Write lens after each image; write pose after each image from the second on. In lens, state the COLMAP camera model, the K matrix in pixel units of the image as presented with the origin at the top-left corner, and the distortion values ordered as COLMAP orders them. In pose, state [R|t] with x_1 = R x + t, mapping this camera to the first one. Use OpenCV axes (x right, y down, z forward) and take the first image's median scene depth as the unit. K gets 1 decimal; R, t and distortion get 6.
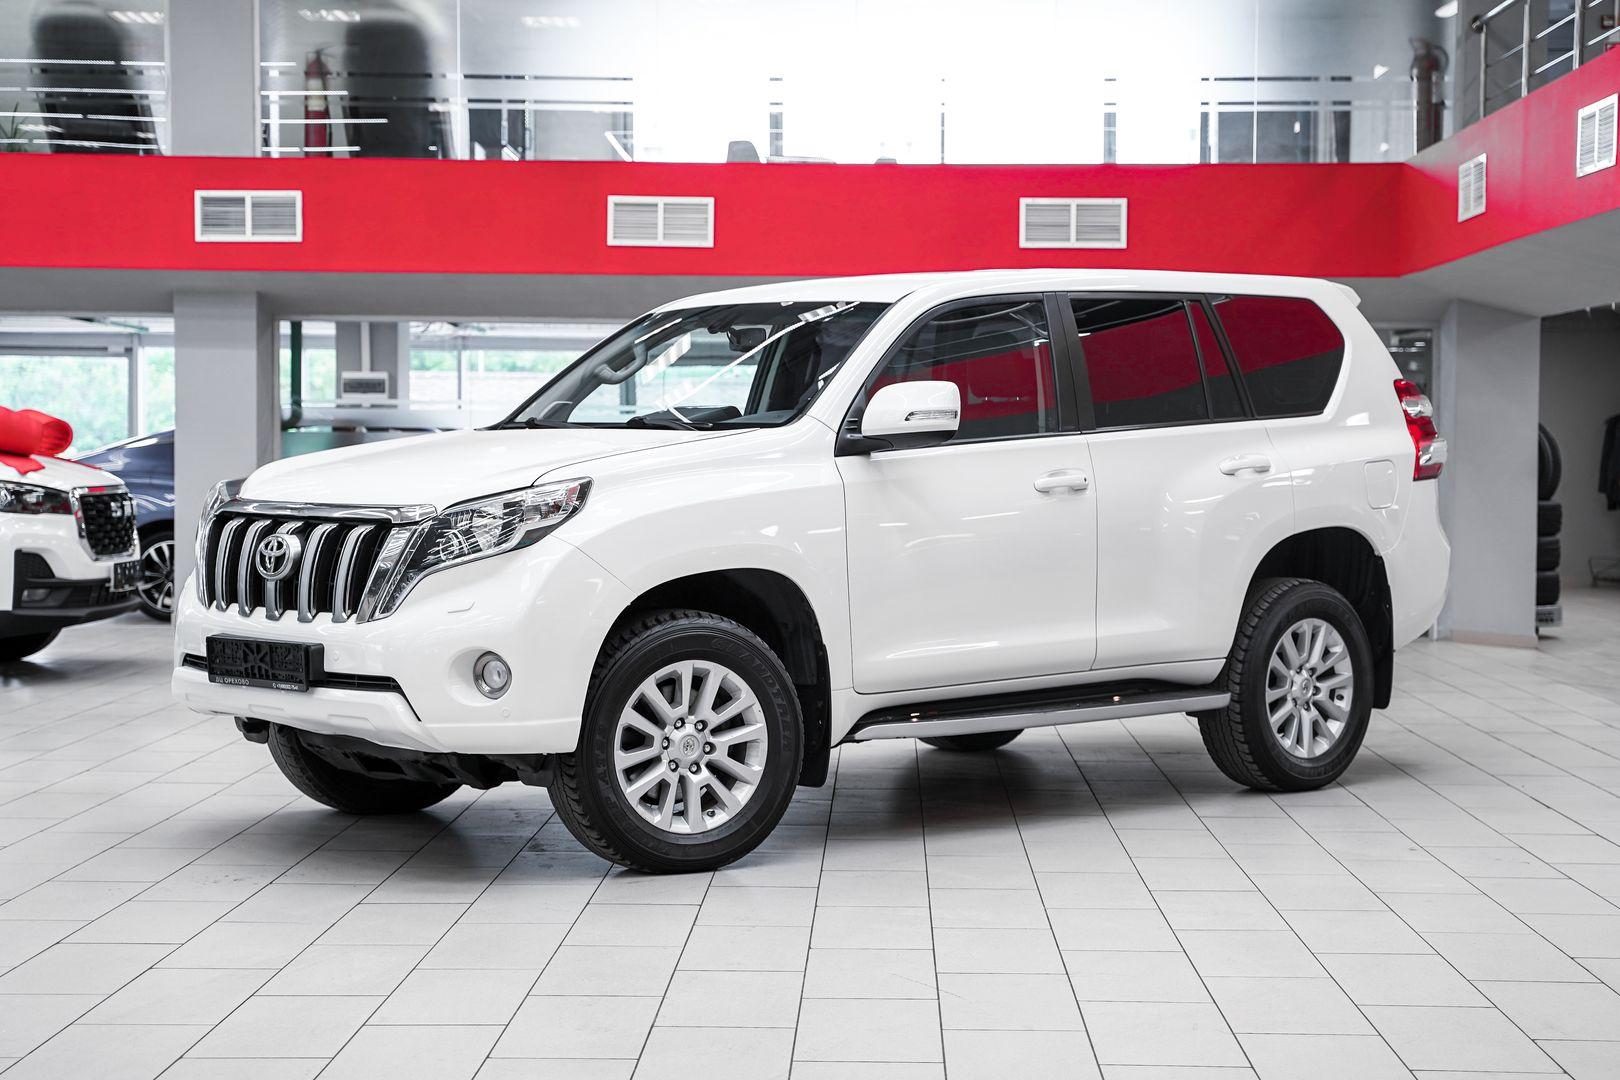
lens RADIAL K [[2588.0, 0, 797.2], [0, 2588.0, 543.4], [0, 0, 1]] dist [0.170849, 0.000000]
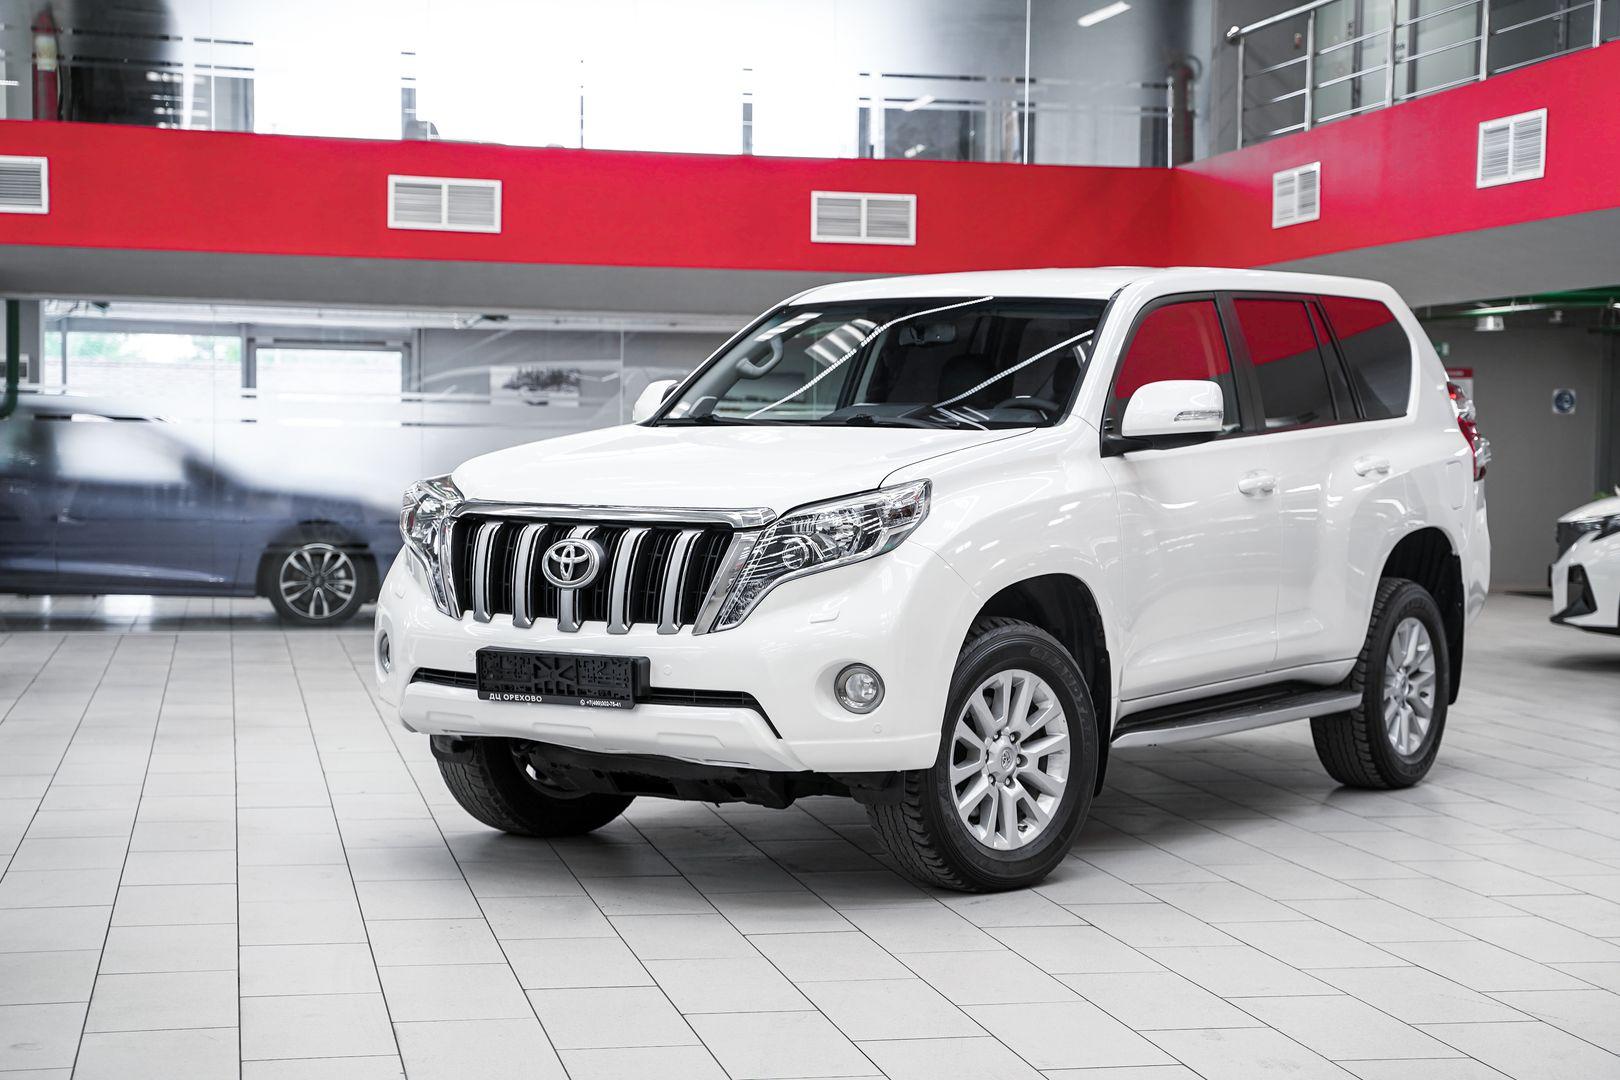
lens RADIAL K [[2608.3, 0, 802.7], [0, 2608.3, 542.3], [0, 0, 1]] dist [0.206304, 0.000000]
pose [[0.972665, -0.003744, 0.232181, -0.291016], [0.003222, 0.999991, 0.002629, -0.004133], [-0.232189, -0.001809, 0.972669, 0.063656]]
